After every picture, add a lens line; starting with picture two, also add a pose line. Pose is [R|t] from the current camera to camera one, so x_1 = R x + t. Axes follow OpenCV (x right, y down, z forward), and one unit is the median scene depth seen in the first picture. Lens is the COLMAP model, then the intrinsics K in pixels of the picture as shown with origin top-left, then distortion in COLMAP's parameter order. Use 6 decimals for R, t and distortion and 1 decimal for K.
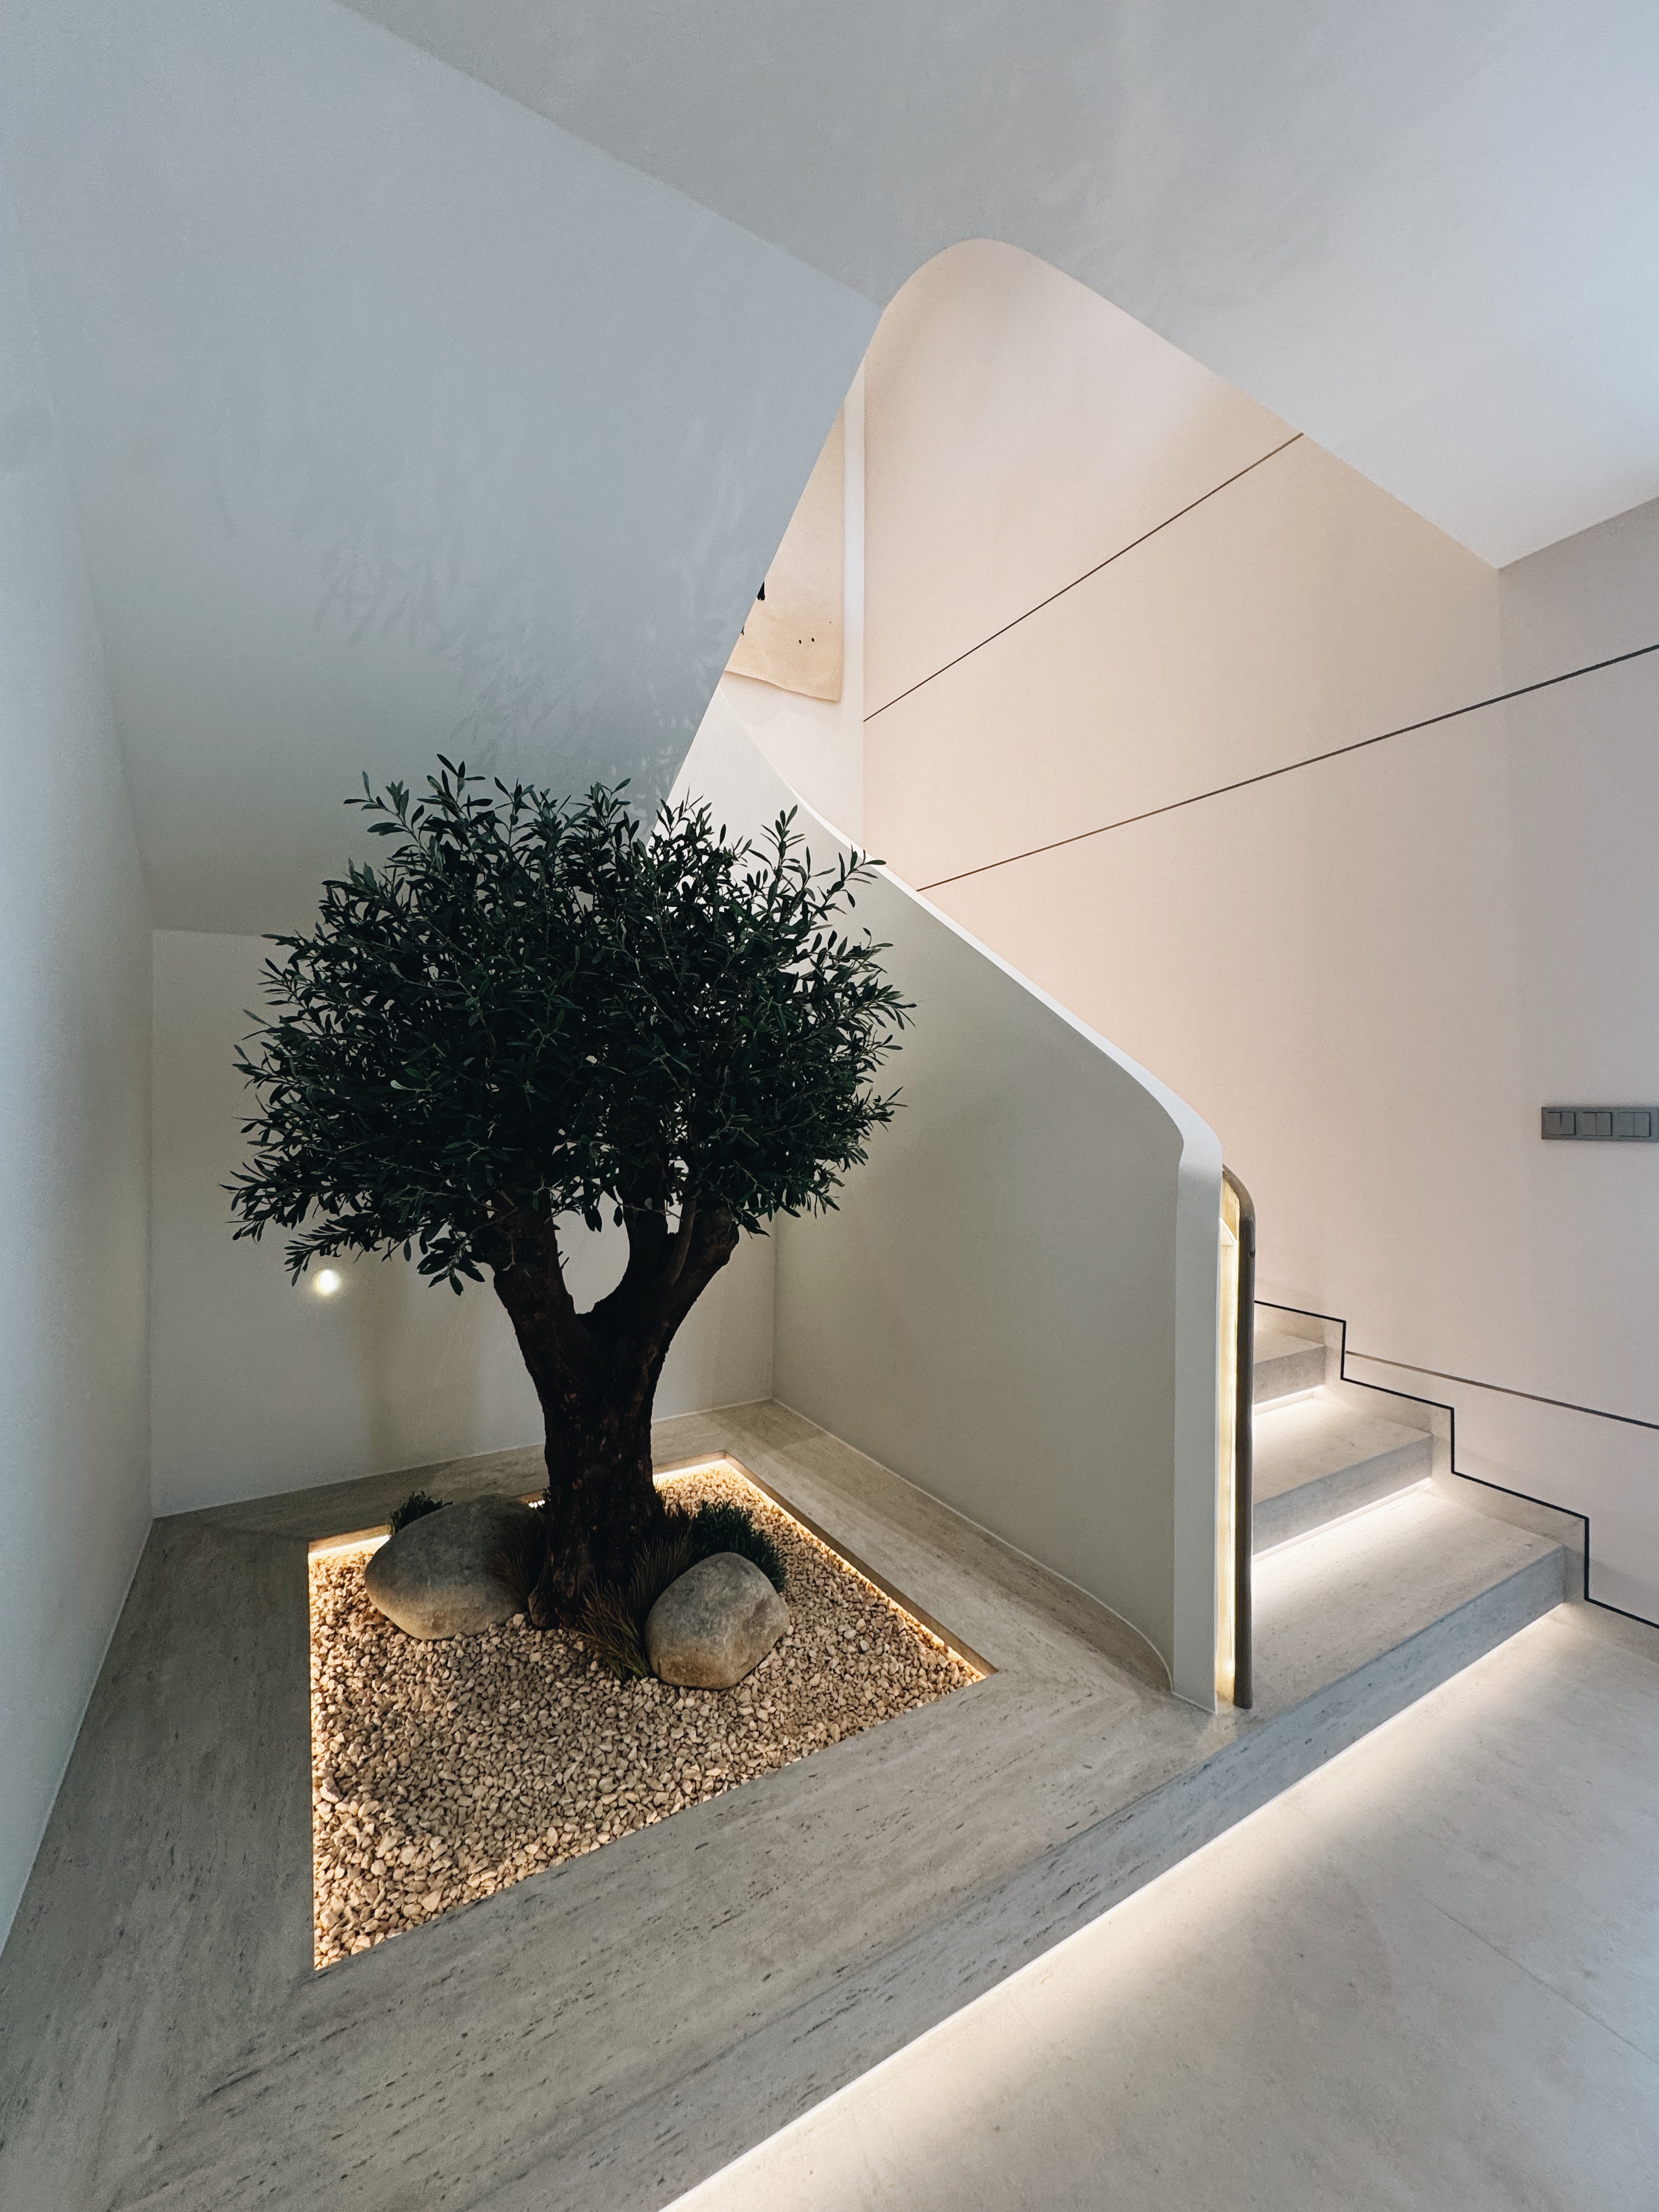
lens RADIAL K [[885.3, 0, 838.4], [0, 885.3, 1108.1], [0, 0, 1]] dist [-0.006887, 0.001901]
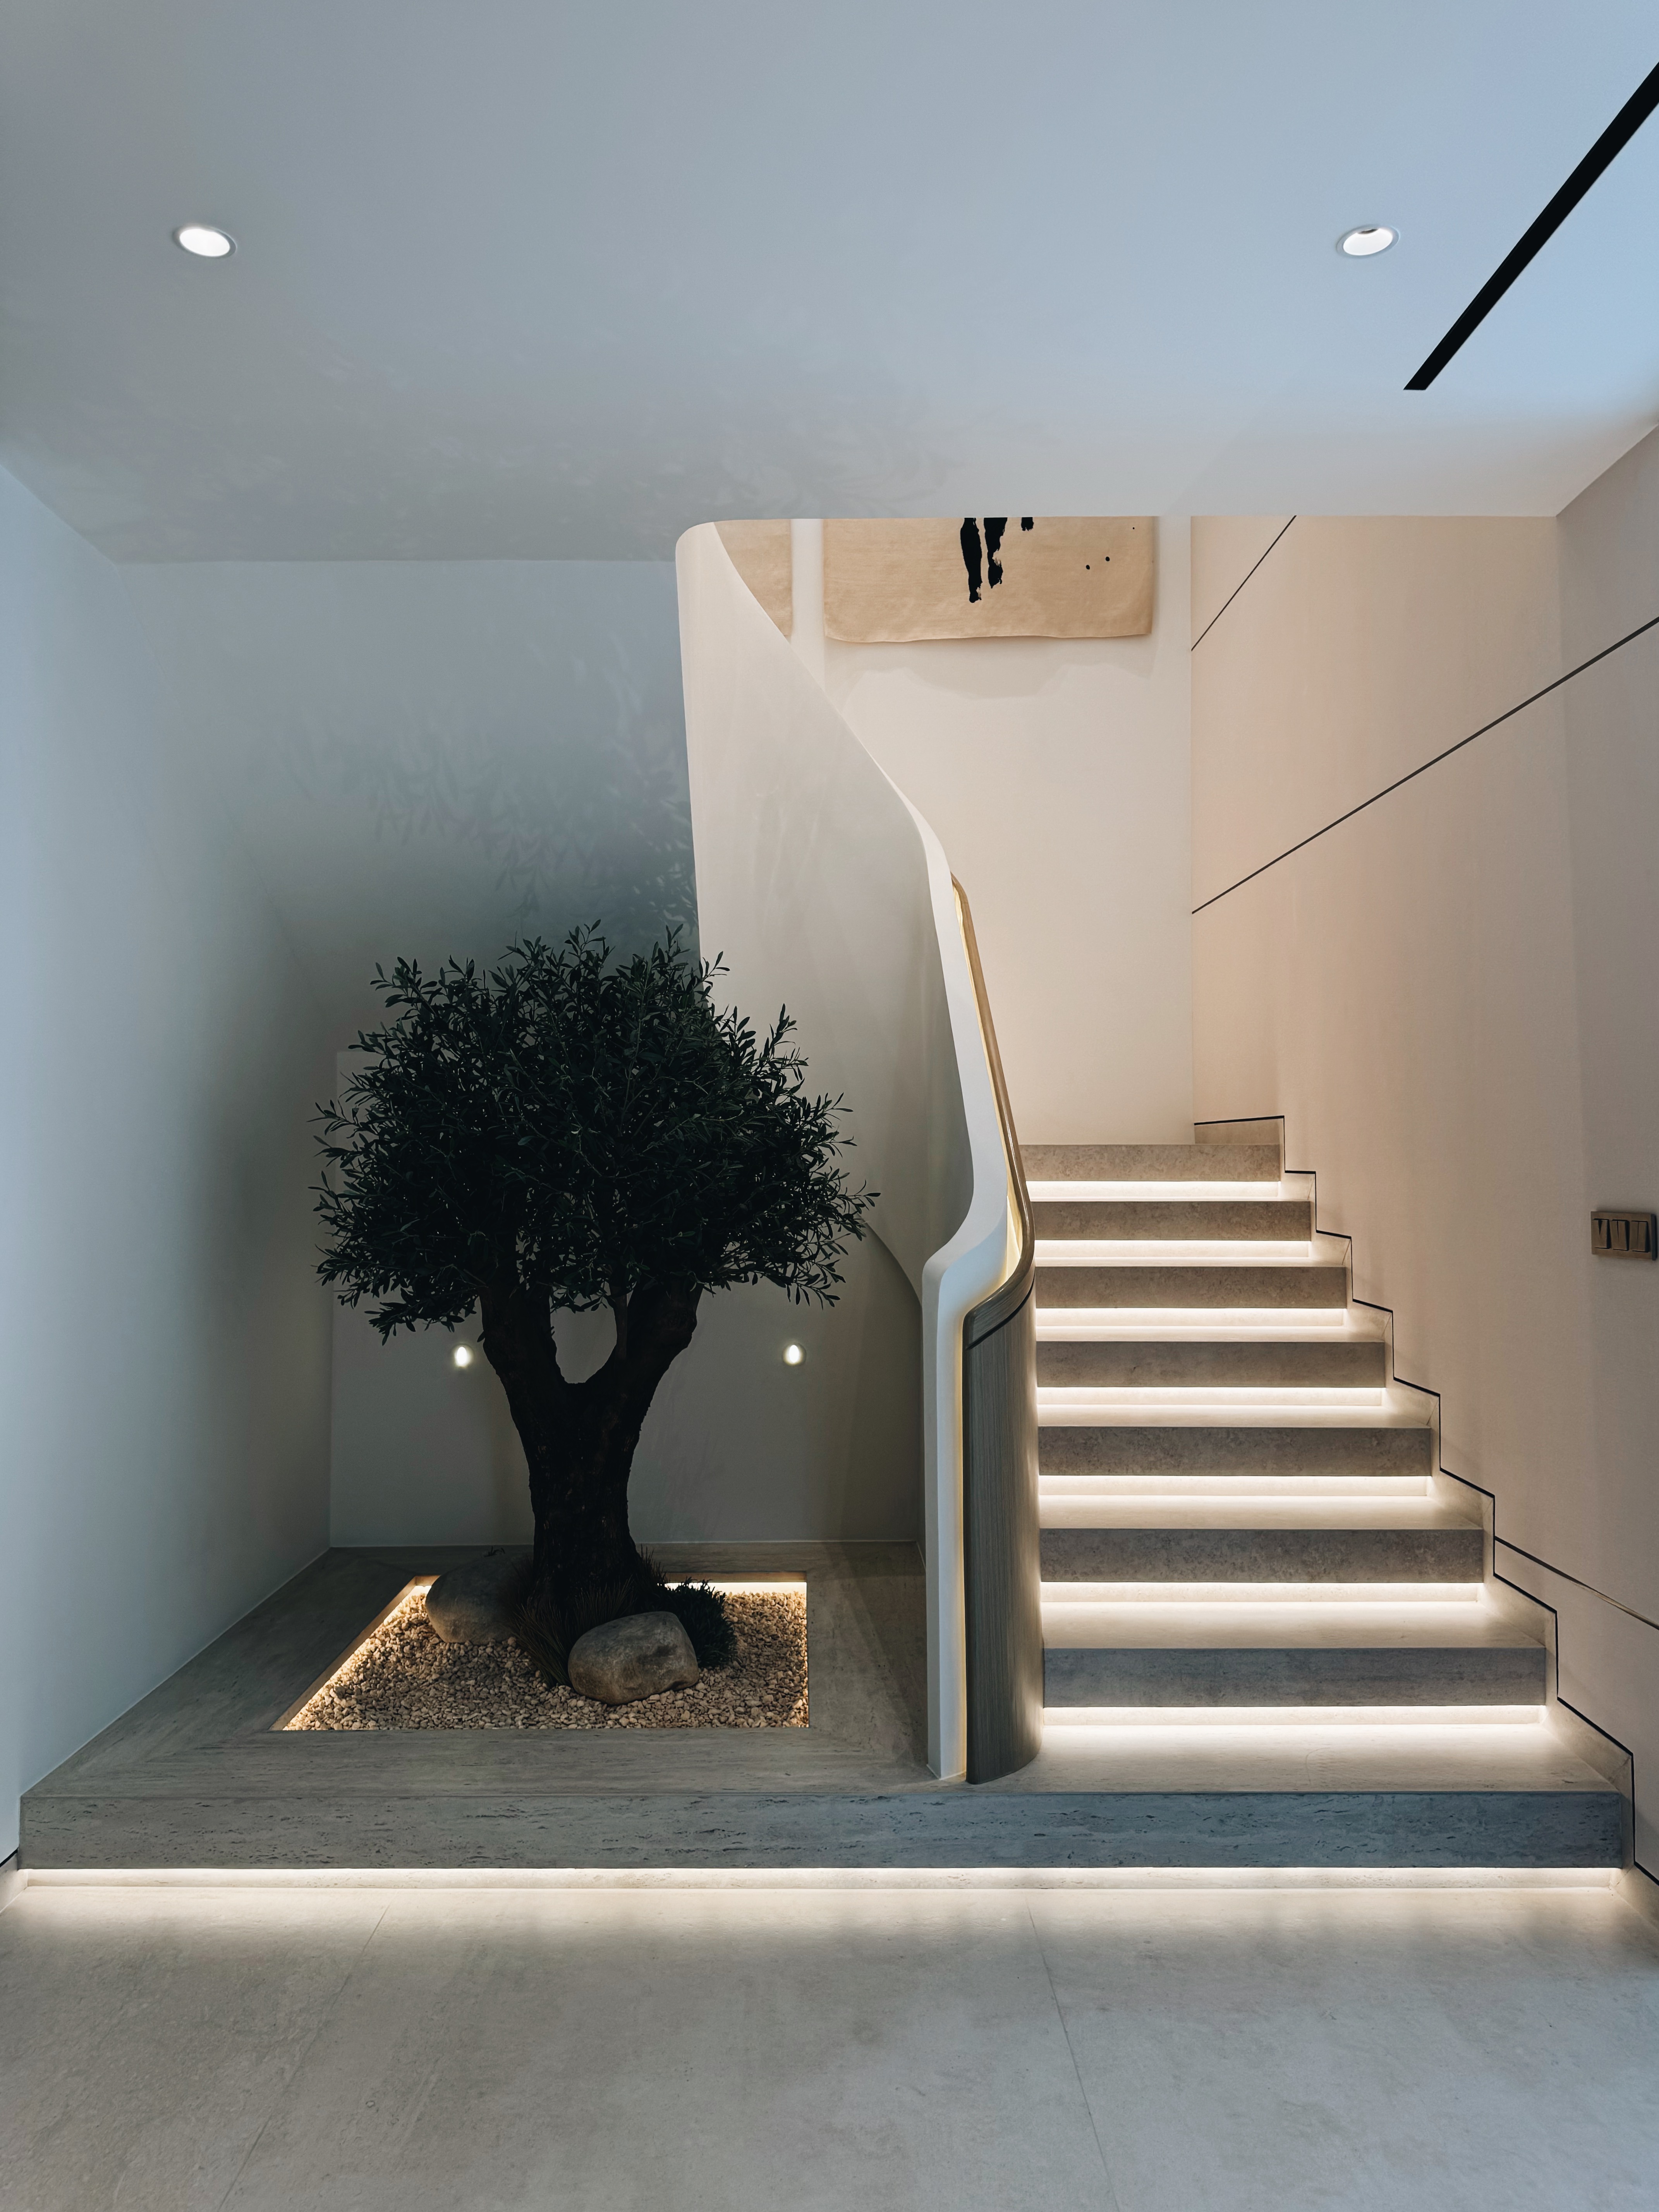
lens RADIAL K [[1580.0, 0, 823.9], [0, 1580.0, 1106.5], [0, 0, 1]] dist [0.003368, -0.005240]
pose [[0.866535, -0.017876, -0.498797, 1.112159], [-0.000864, 0.999303, -0.037316, -0.057149], [0.499116, 0.032767, 0.865915, -0.671951]]
